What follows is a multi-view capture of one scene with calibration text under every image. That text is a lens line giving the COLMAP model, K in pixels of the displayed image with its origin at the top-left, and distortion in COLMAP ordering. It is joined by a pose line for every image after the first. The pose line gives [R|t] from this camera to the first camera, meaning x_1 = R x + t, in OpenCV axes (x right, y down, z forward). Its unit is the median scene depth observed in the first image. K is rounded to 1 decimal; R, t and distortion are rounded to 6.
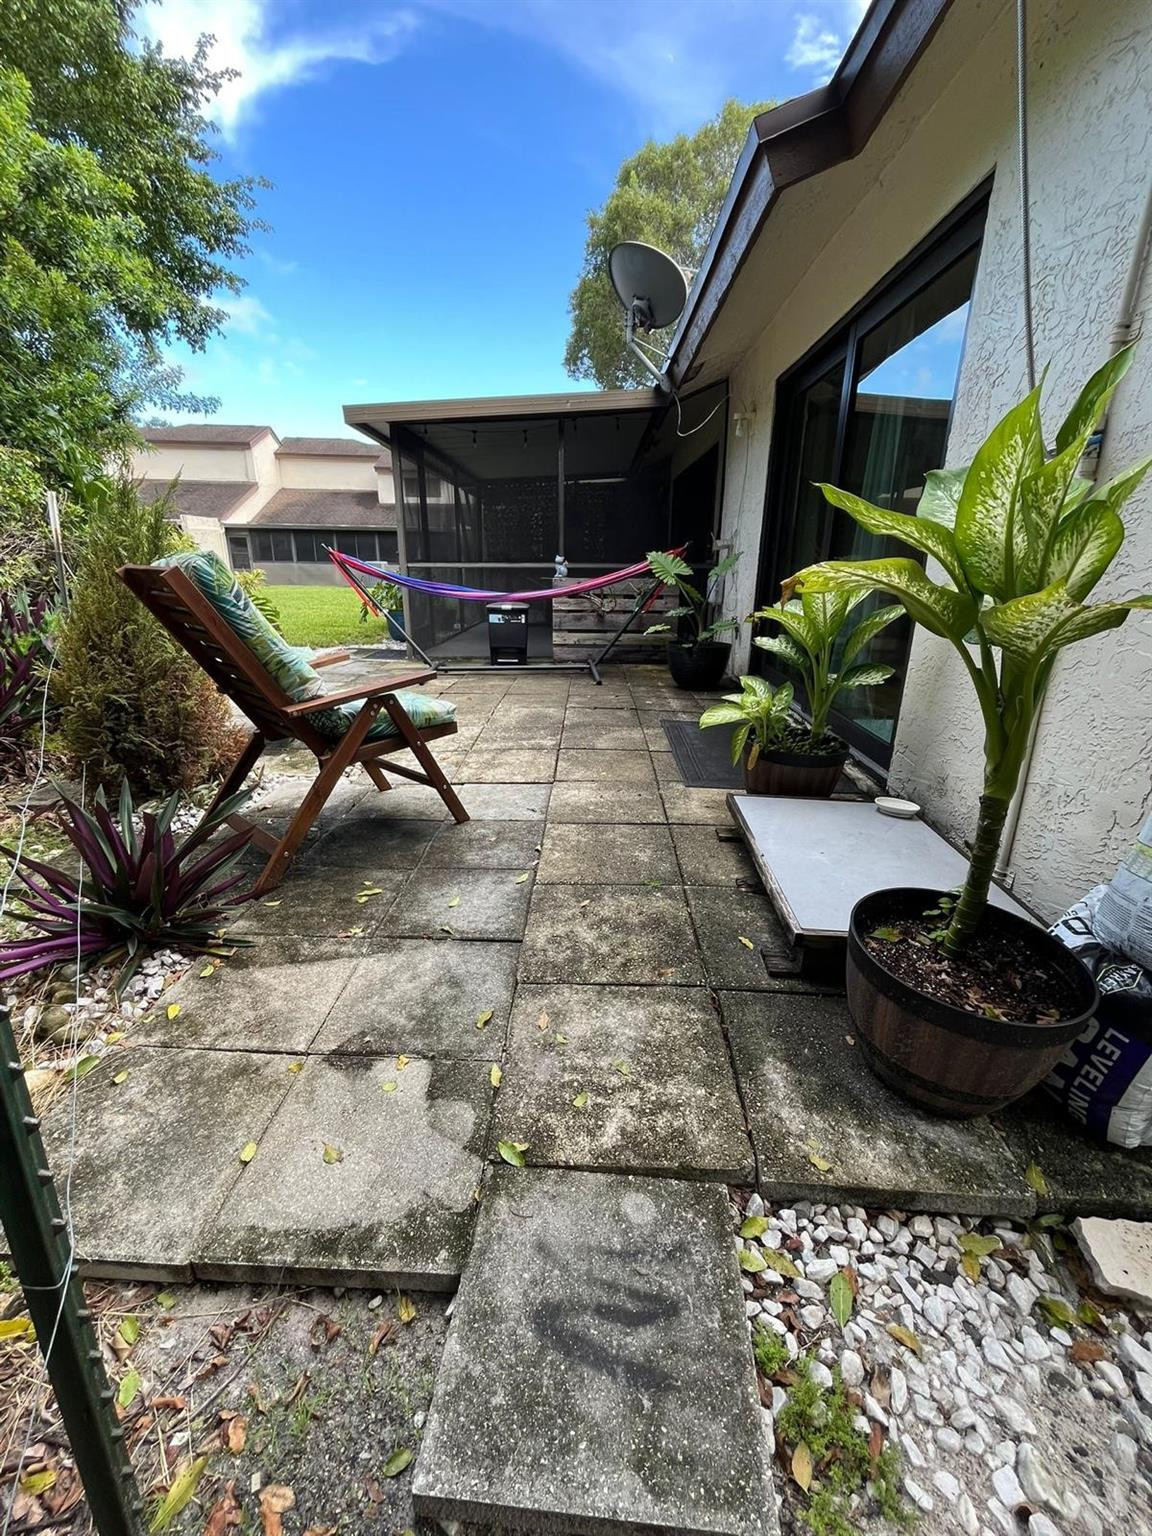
lens RADIAL K [[625.7, 0, 572.1], [0, 625.7, 762.6], [0, 0, 1]] dist [-0.002023, 0.000325]
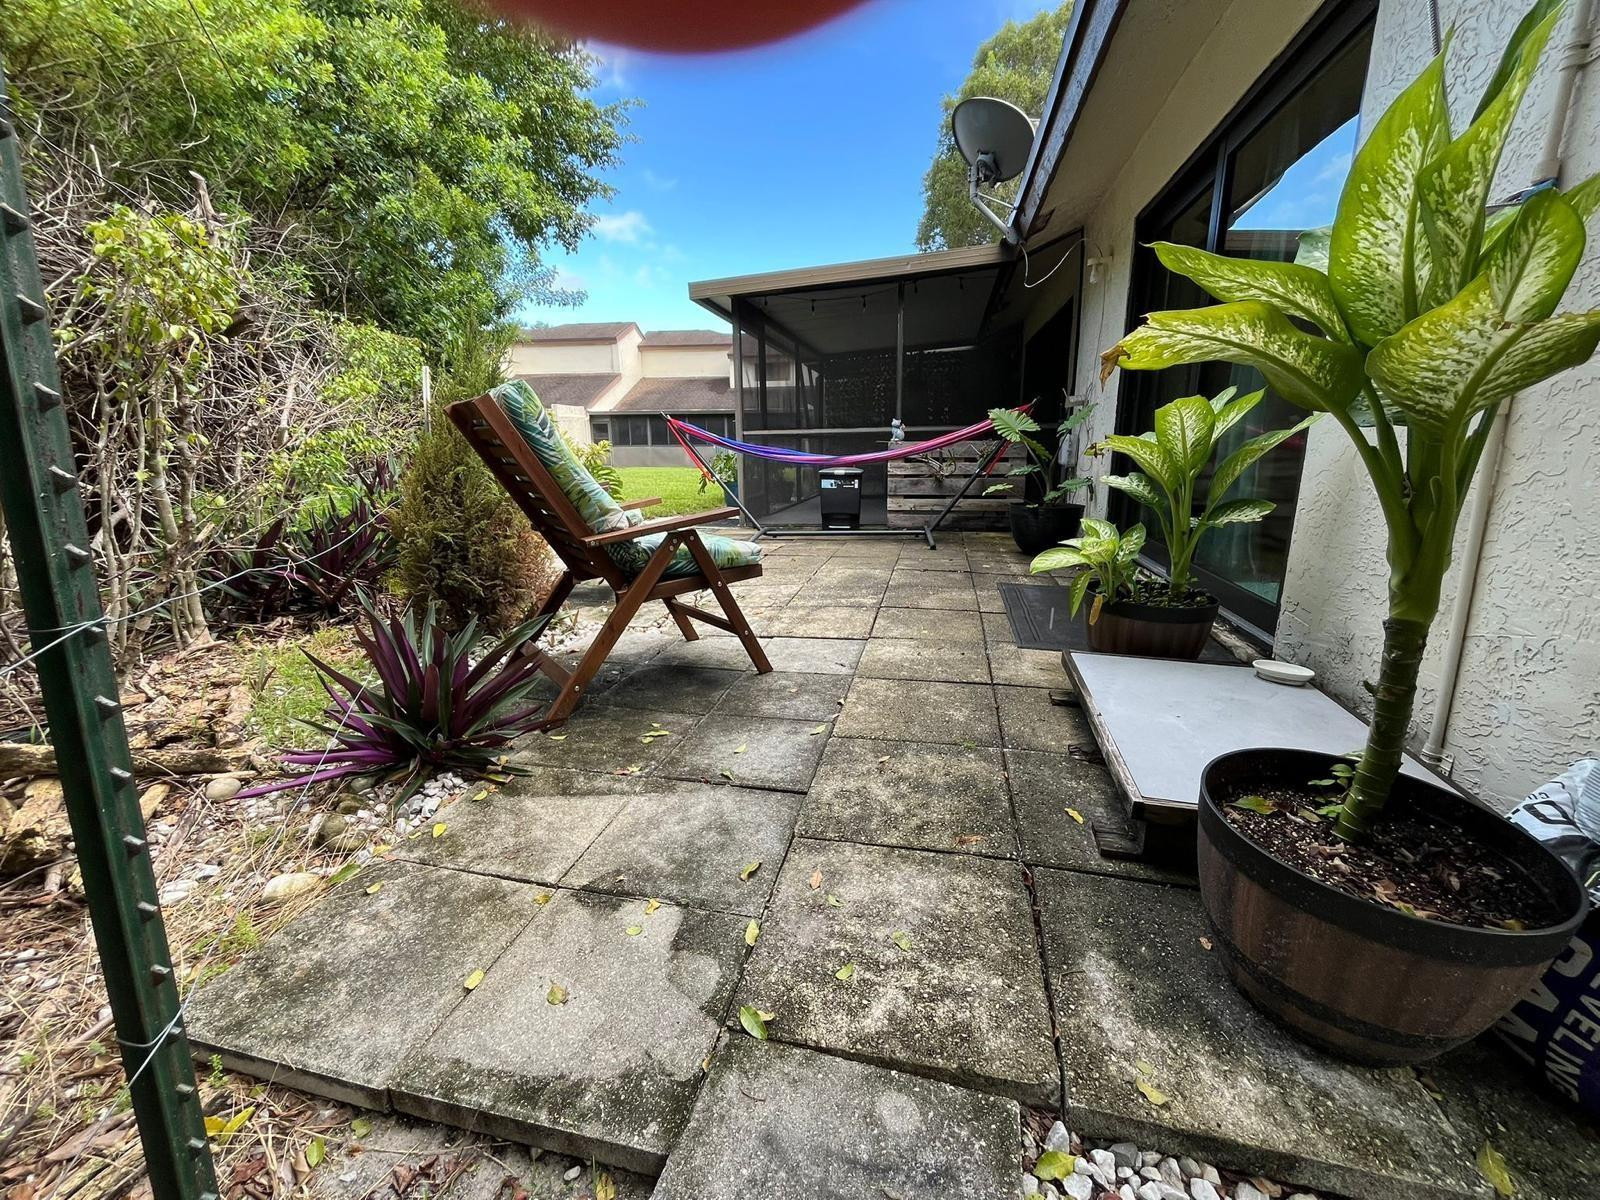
lens RADIAL K [[651.7, 0, 795.8], [0, 651.7, 591.6], [0, 0, 1]] dist [-0.002023, 0.000325]
pose [[0.982661, 0.021968, -0.184106, 0.072881], [-0.037636, 0.995918, -0.082044, 0.082493], [0.181552, 0.087550, 0.979476, 0.072571]]
